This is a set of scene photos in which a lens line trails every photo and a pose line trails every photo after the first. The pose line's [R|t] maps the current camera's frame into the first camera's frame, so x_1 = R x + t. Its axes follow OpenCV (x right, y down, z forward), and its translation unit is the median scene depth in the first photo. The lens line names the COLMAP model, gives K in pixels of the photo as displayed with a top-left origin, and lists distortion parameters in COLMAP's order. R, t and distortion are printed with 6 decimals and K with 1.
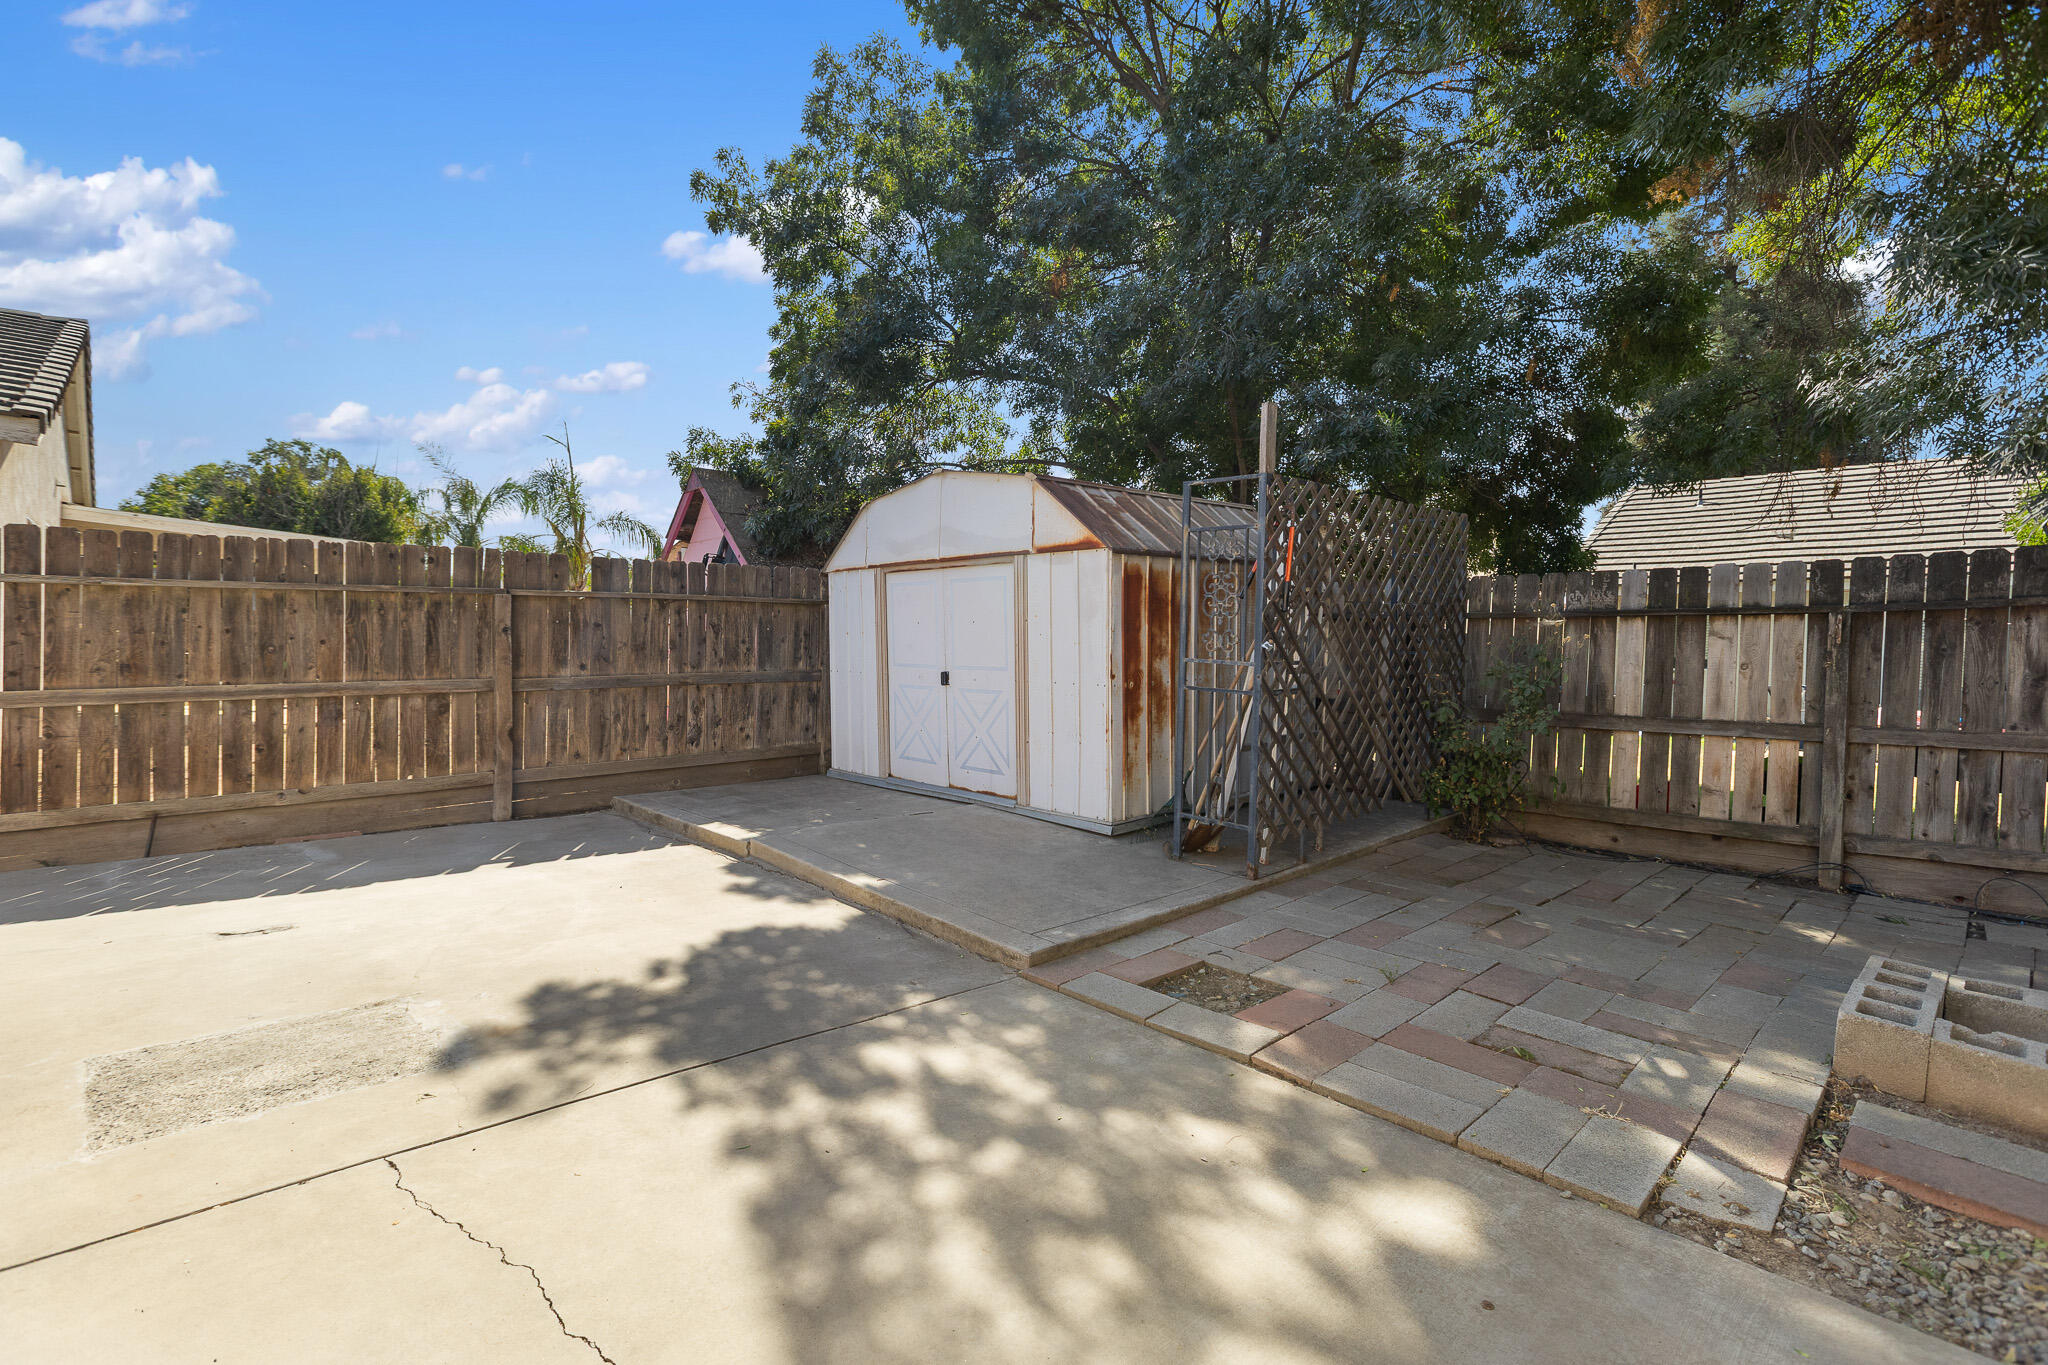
lens RADIAL K [[930.9, 0, 1023.1], [0, 930.9, 665.8], [0, 0, 1]] dist [0.006575, -0.001013]
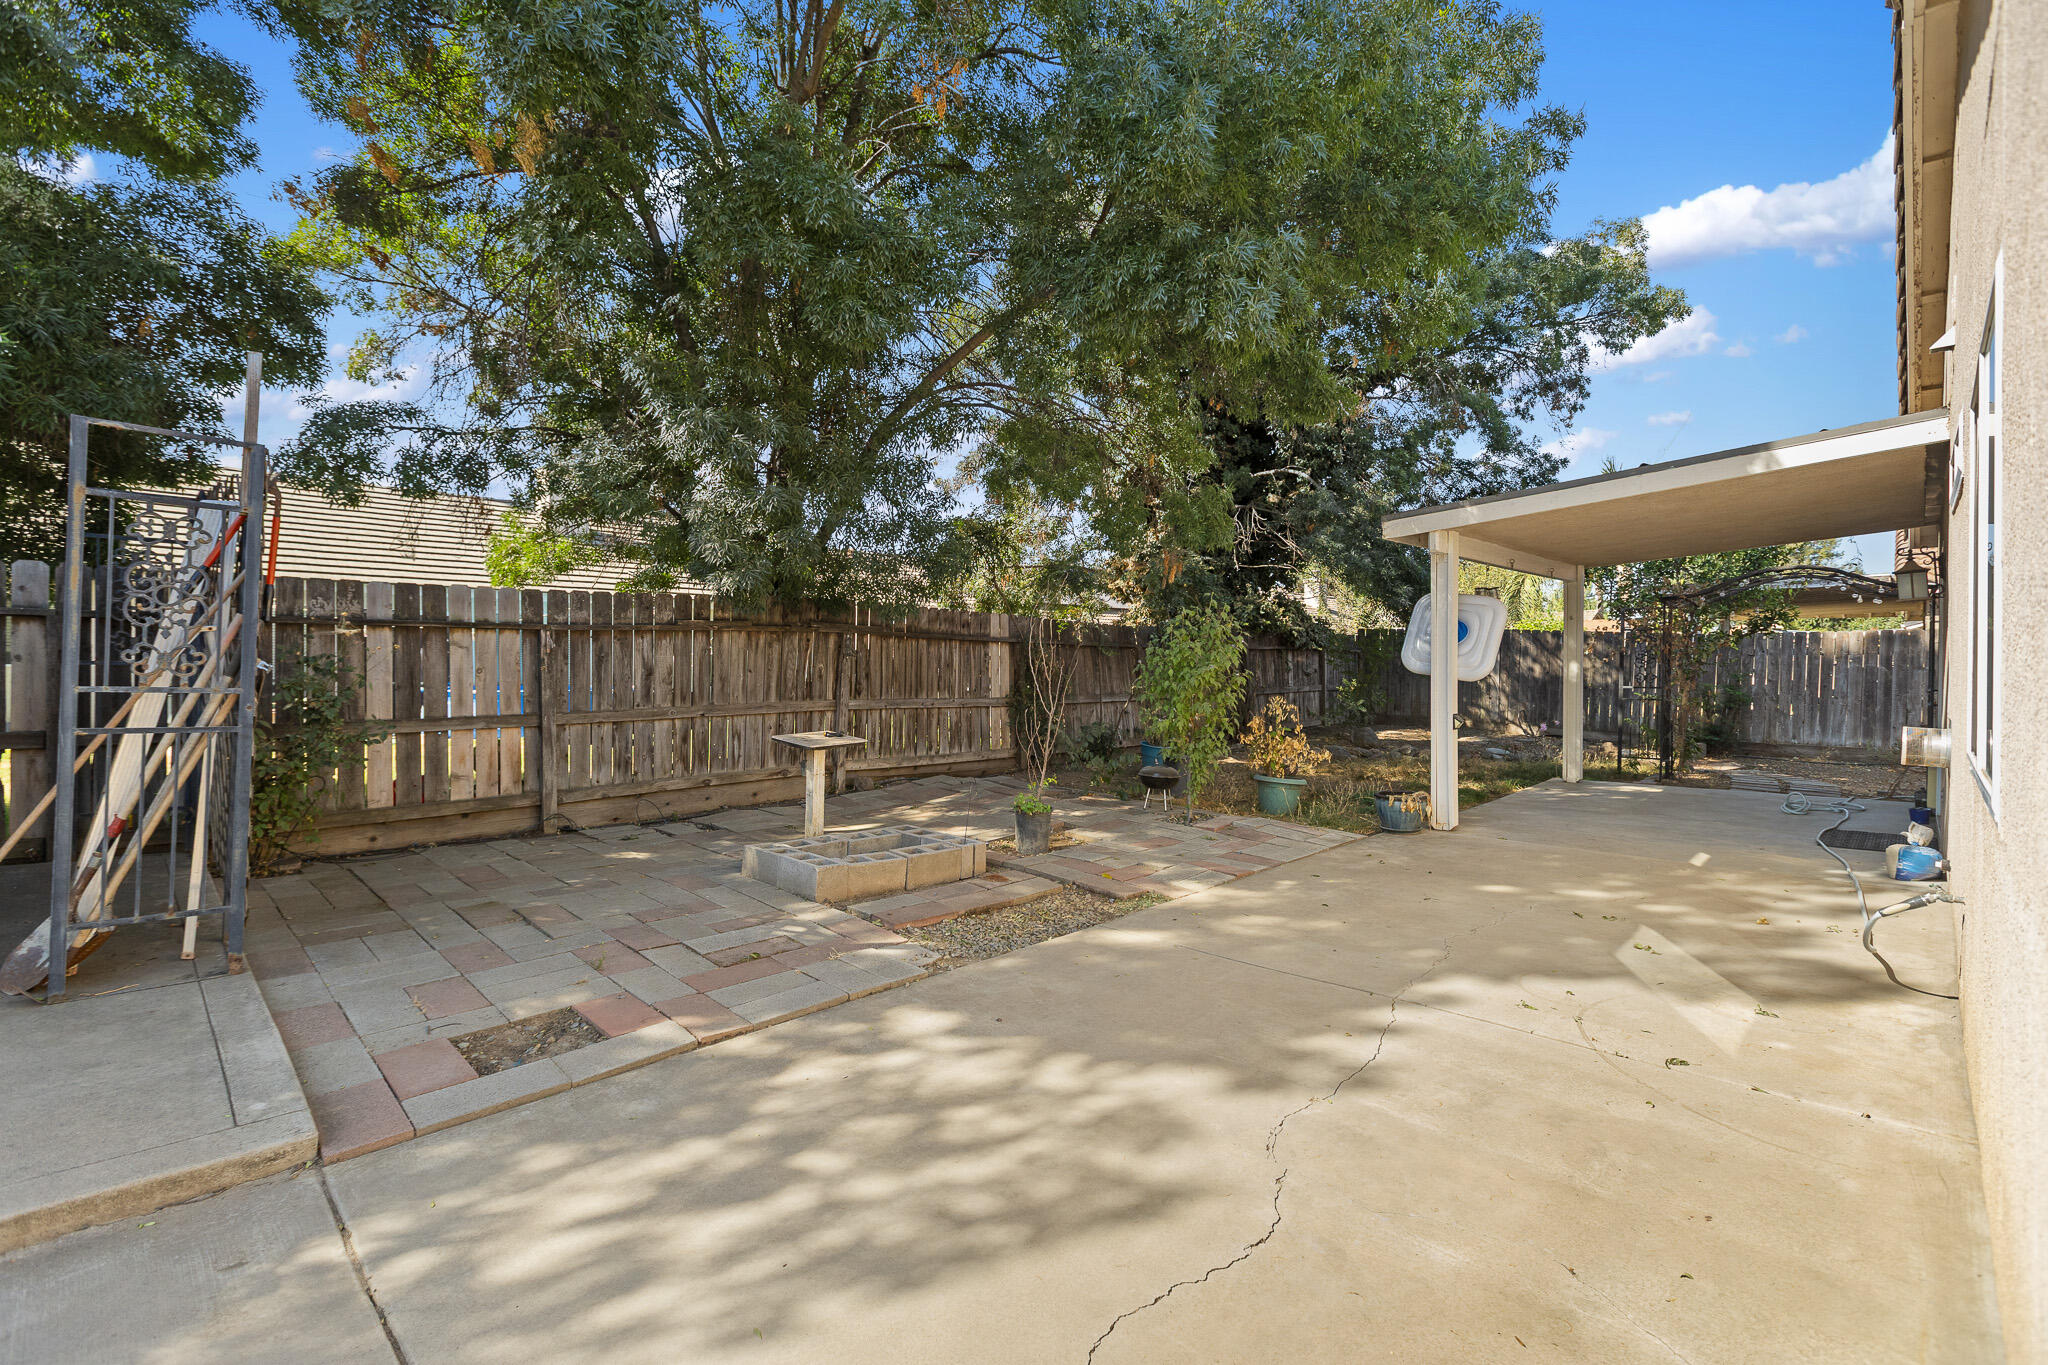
lens RADIAL K [[930.9, 0, 1020.7], [0, 930.9, 672.0], [0, 0, 1]] dist [0.006575, -0.001013]
pose [[-0.046260, -0.031726, 0.998426, -0.840090], [0.005280, 0.999474, 0.032003, -0.058083], [-0.998915, 0.006752, -0.046068, 0.619769]]
